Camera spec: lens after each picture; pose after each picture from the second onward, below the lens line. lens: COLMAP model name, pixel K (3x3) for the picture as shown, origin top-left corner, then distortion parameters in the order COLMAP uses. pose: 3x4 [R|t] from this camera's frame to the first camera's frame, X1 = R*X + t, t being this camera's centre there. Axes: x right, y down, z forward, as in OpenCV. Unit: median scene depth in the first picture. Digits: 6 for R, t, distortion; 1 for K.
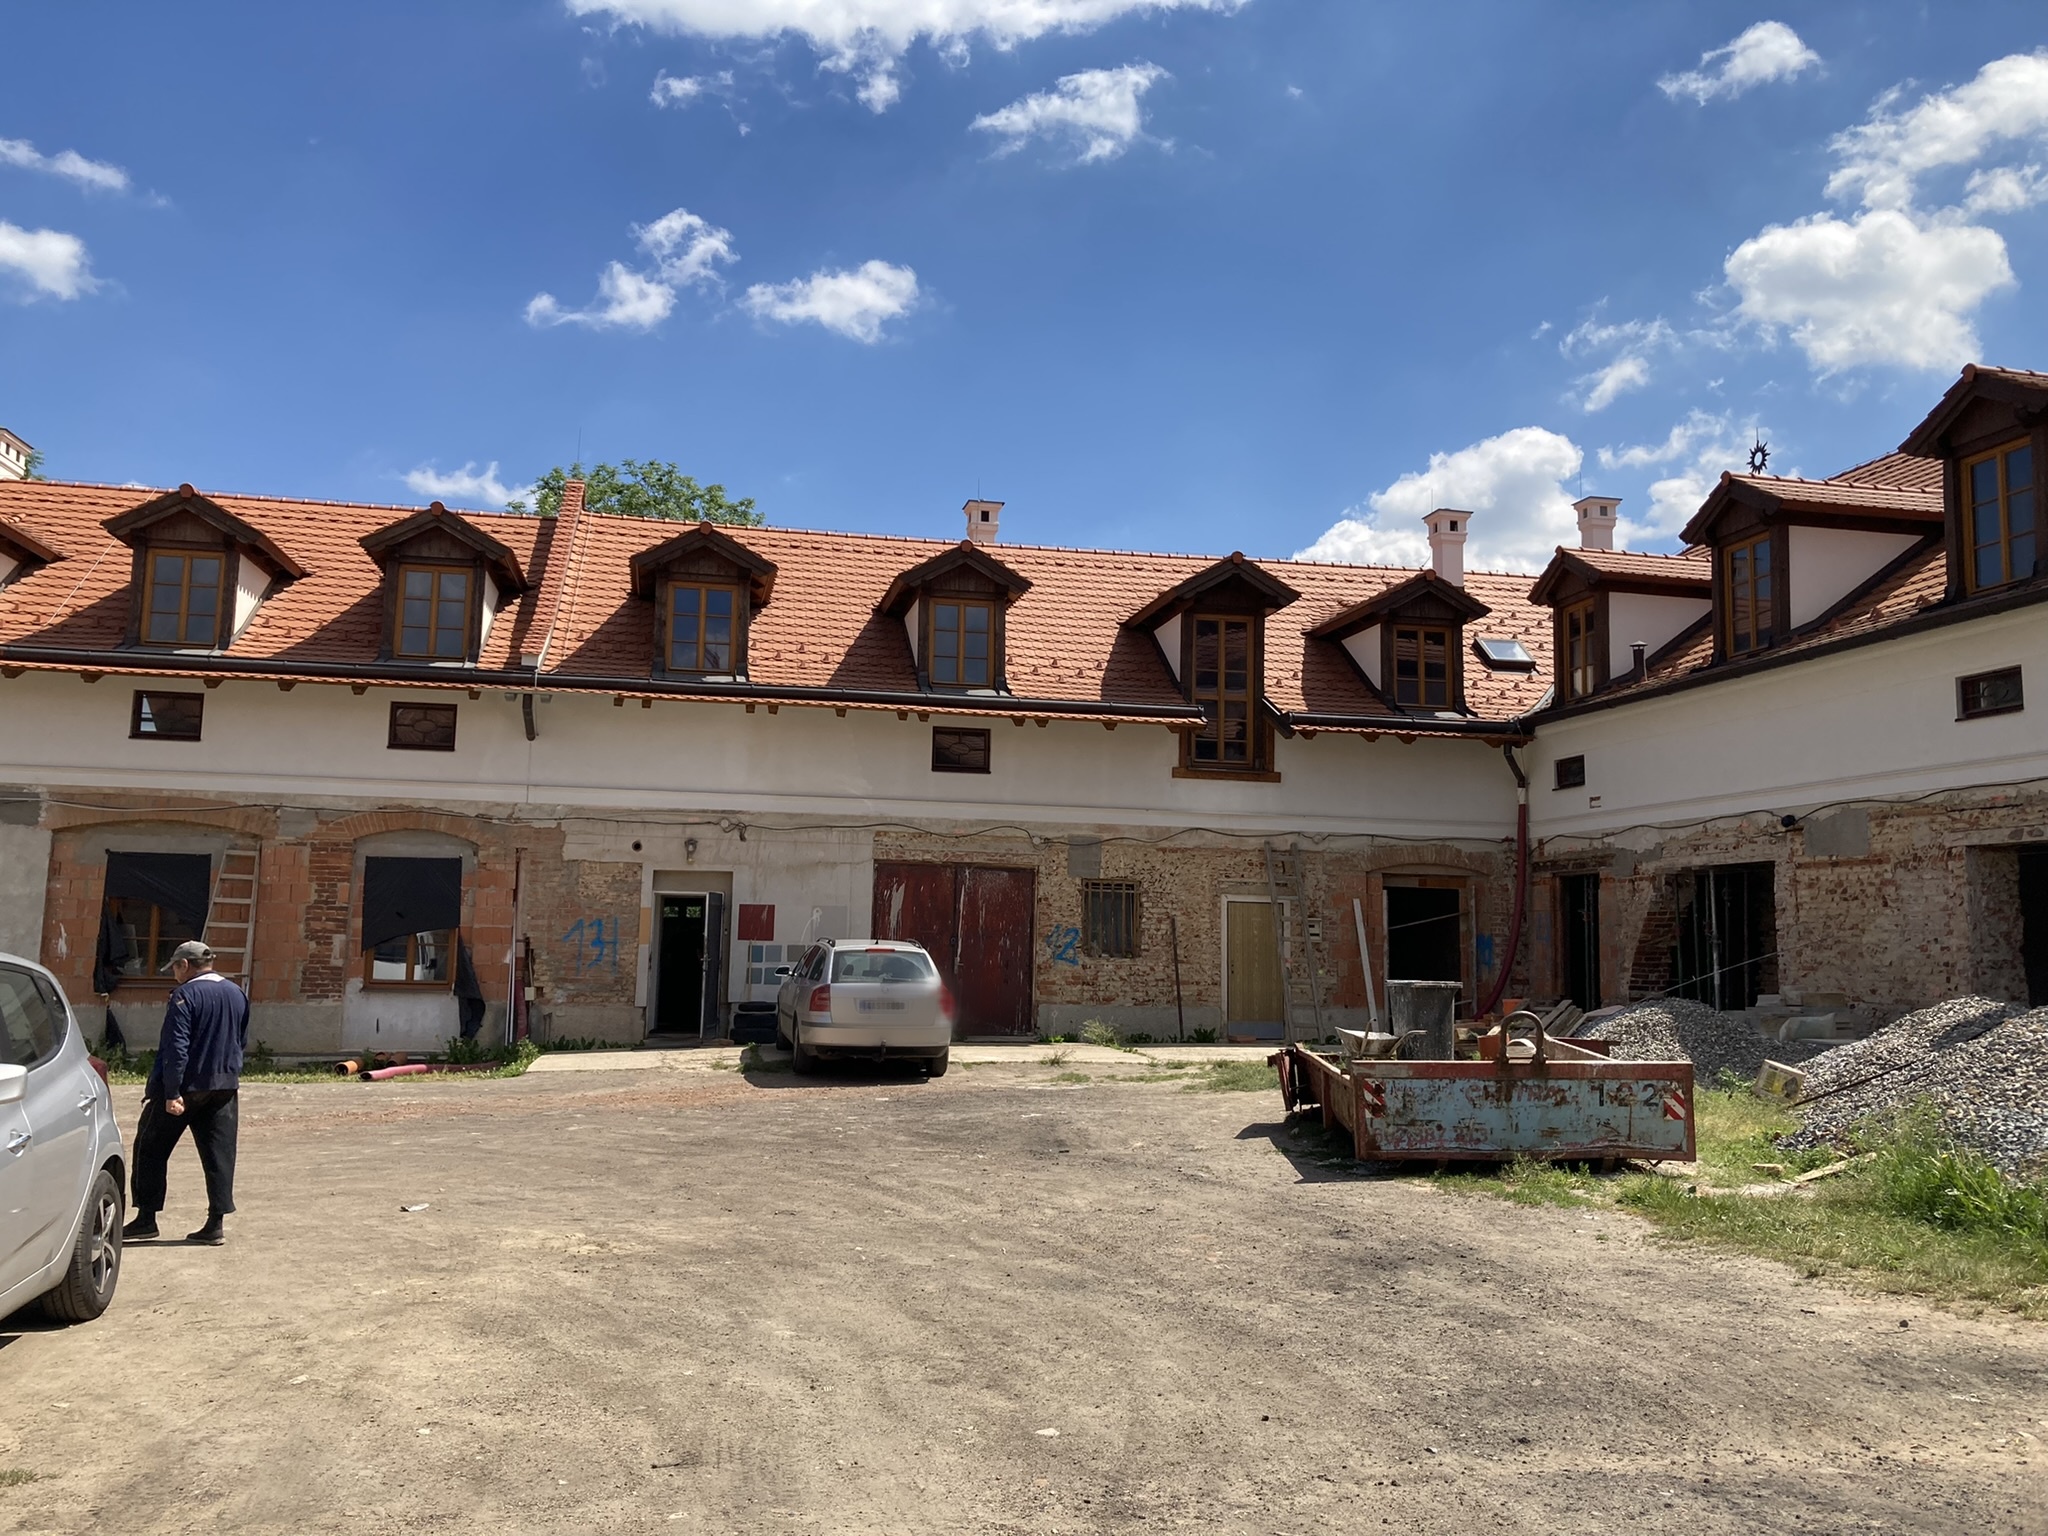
lens RADIAL K [[1643.7, 0, 1049.9], [0, 1643.7, 760.3], [0, 0, 1]] dist [0.054119, -0.001814]
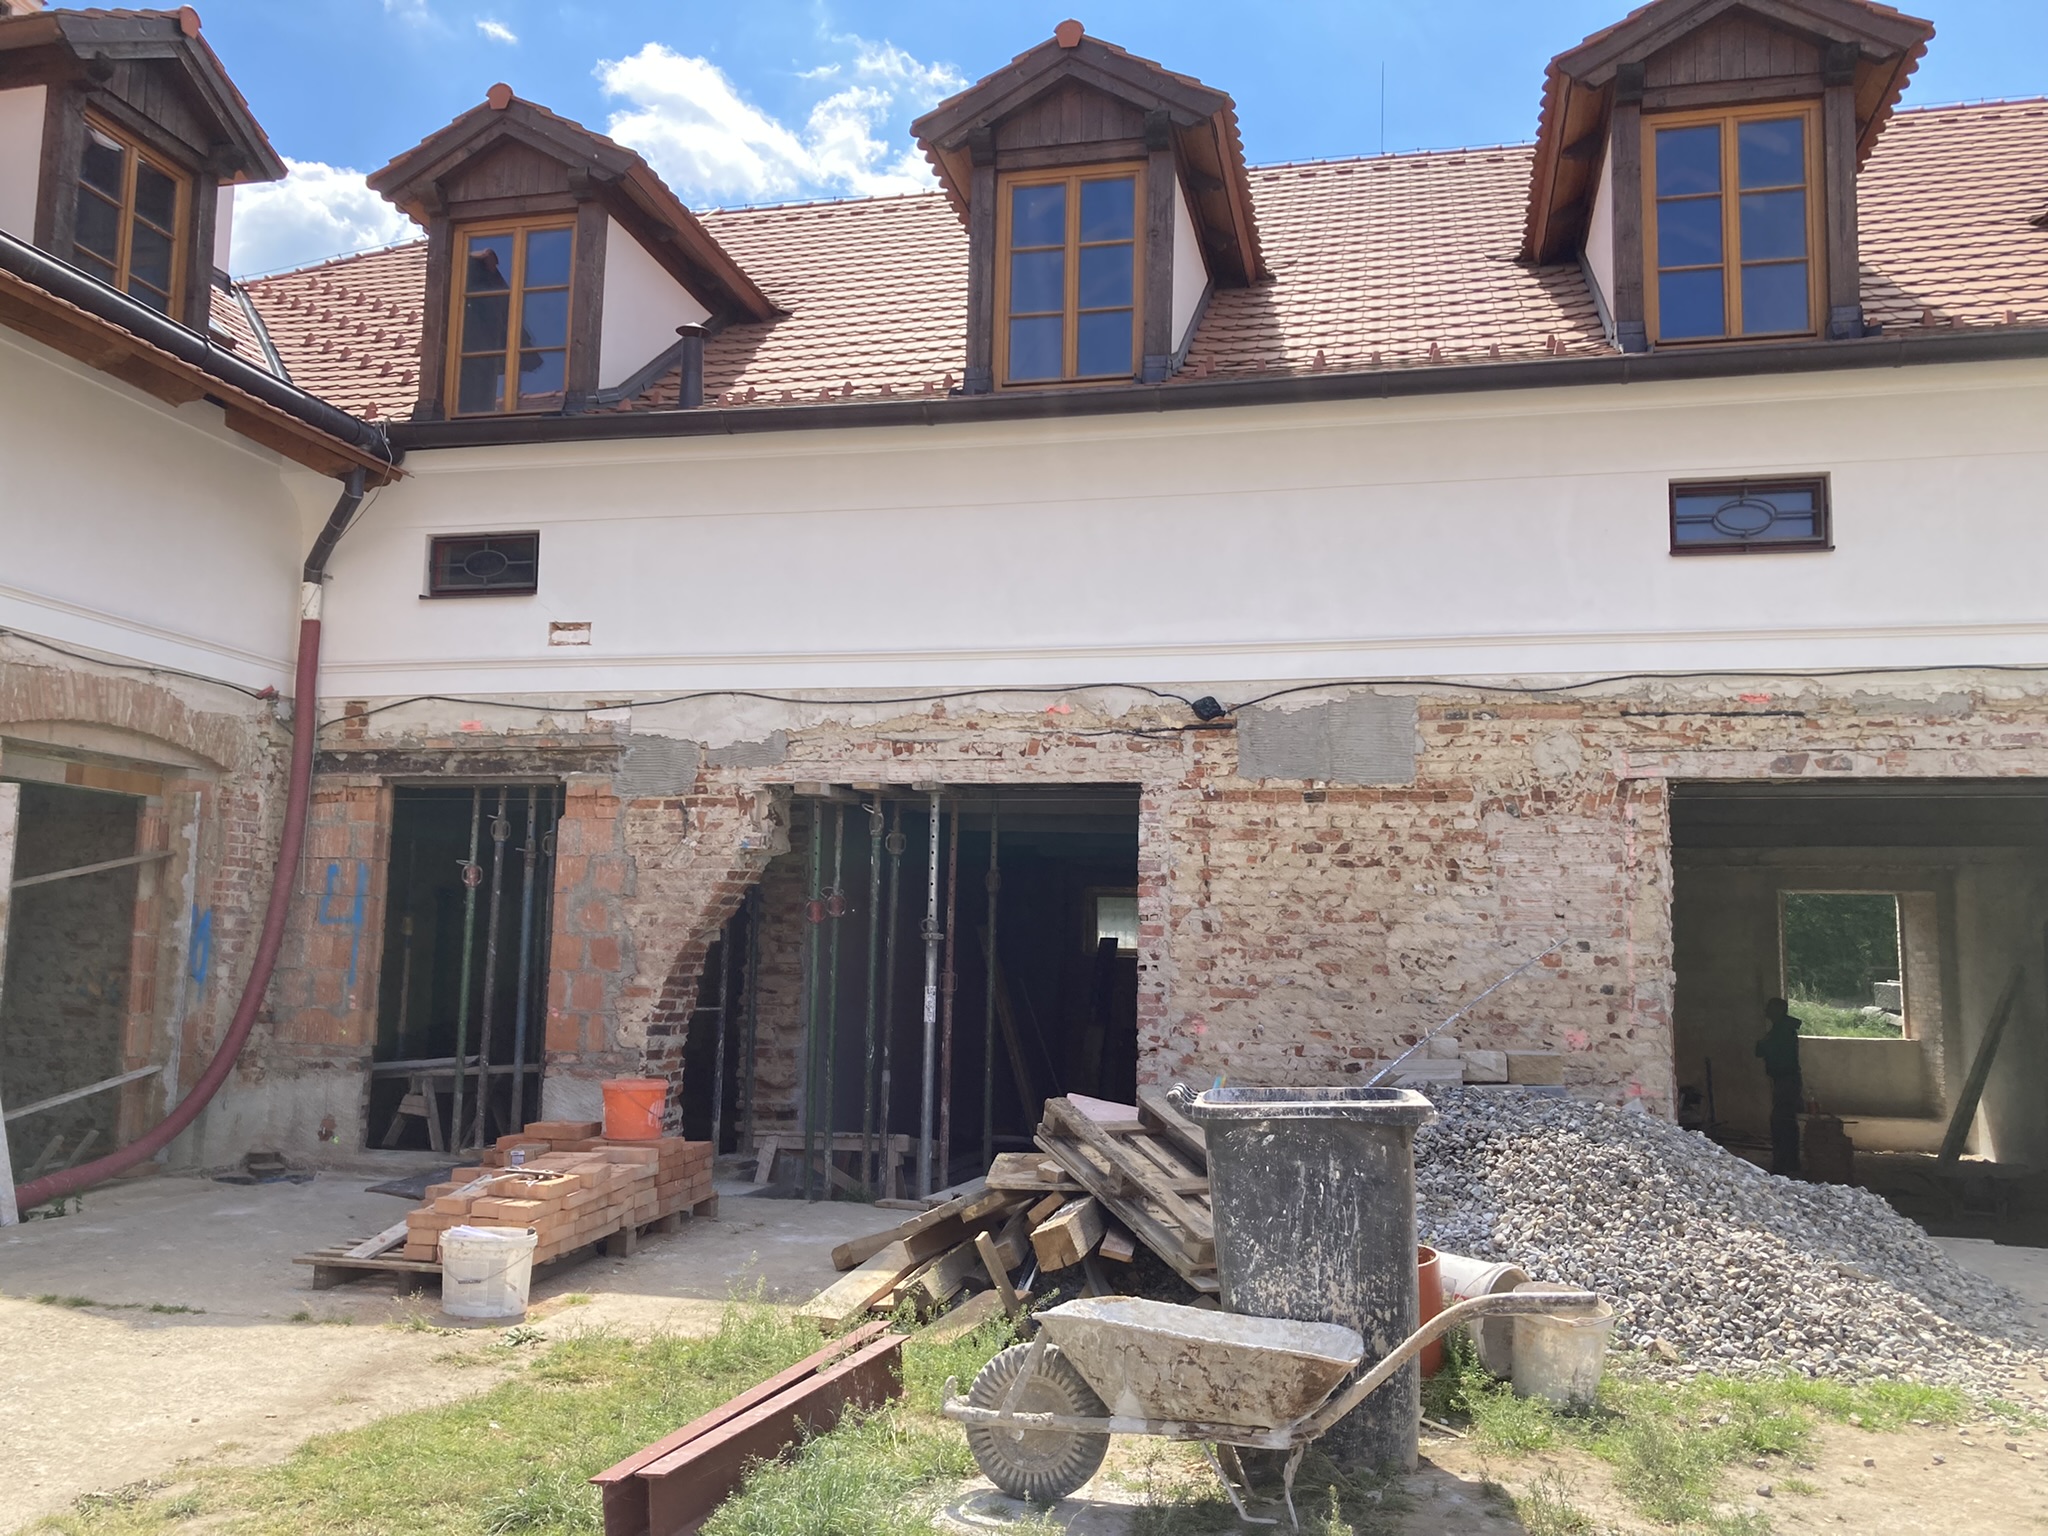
lens RADIAL K [[1666.6, 0, 1024.0], [0, 1666.6, 768.0], [0, 0, 1]] dist [0.105426, -0.222562]
pose [[0.431634, 0.098369, 0.896669, -0.037791], [-0.115381, 0.991892, -0.053274, 0.079521], [-0.894639, -0.080464, 0.439484, 0.732297]]
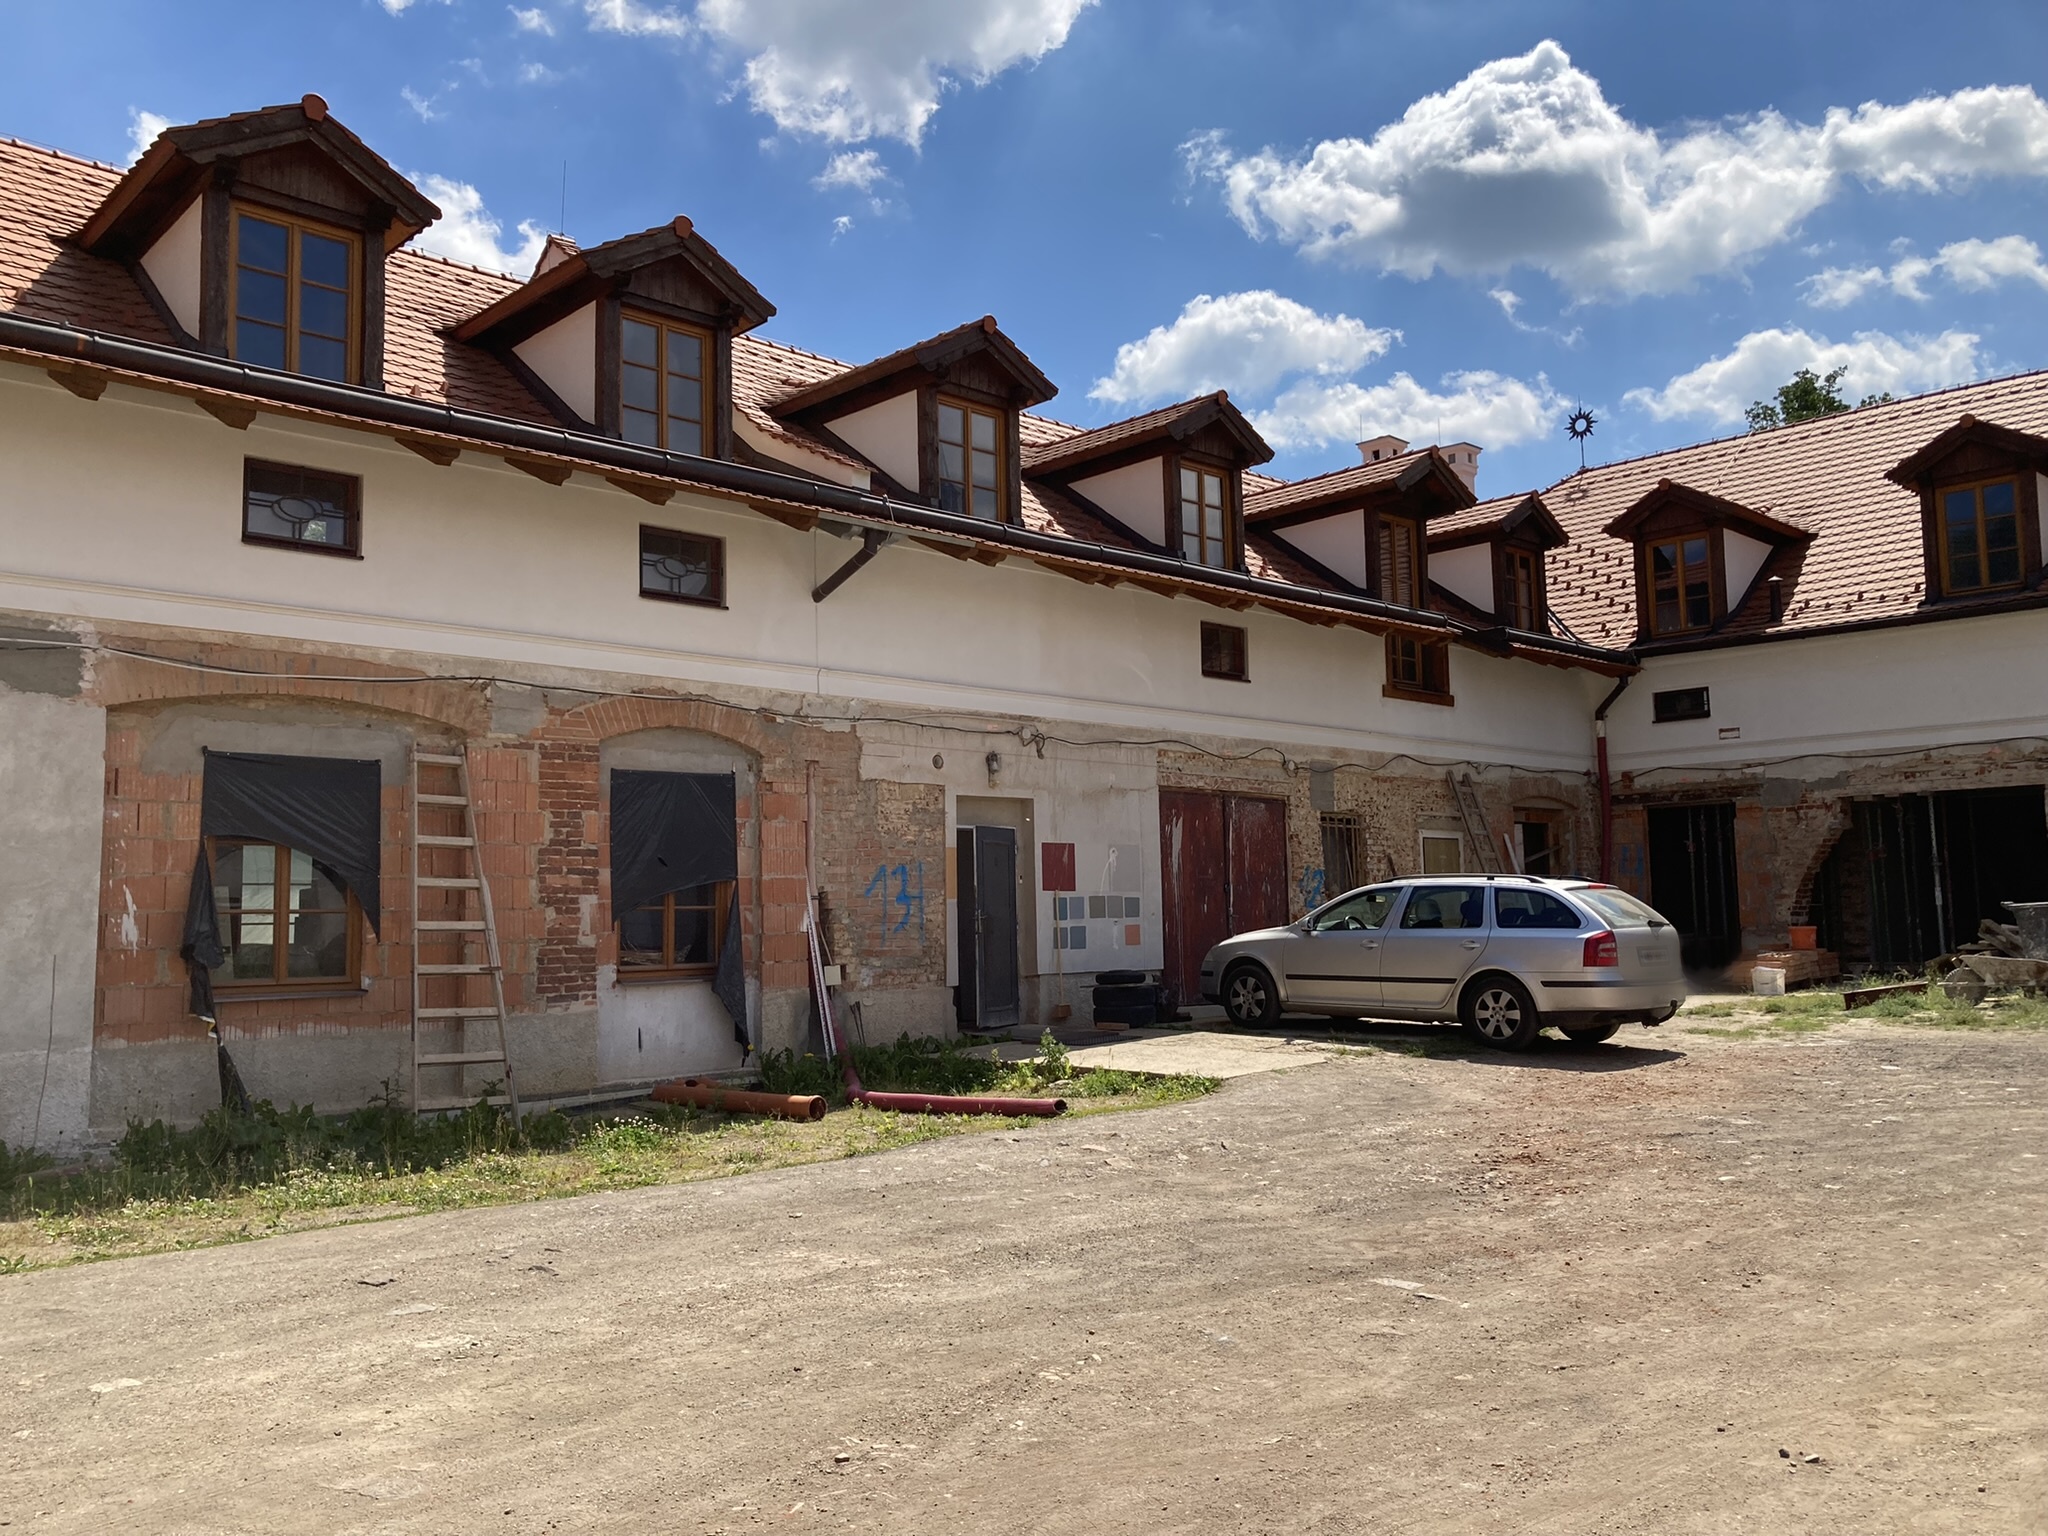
lens RADIAL K [[1643.7, 0, 1049.9], [0, 1643.7, 760.3], [0, 0, 1]] dist [0.054119, -0.001814]
pose [[0.847460, 0.014640, 0.530658, -0.603476], [-0.022809, 0.999701, 0.008845, 0.045666], [-0.530370, -0.019599, 0.847540, 0.393681]]
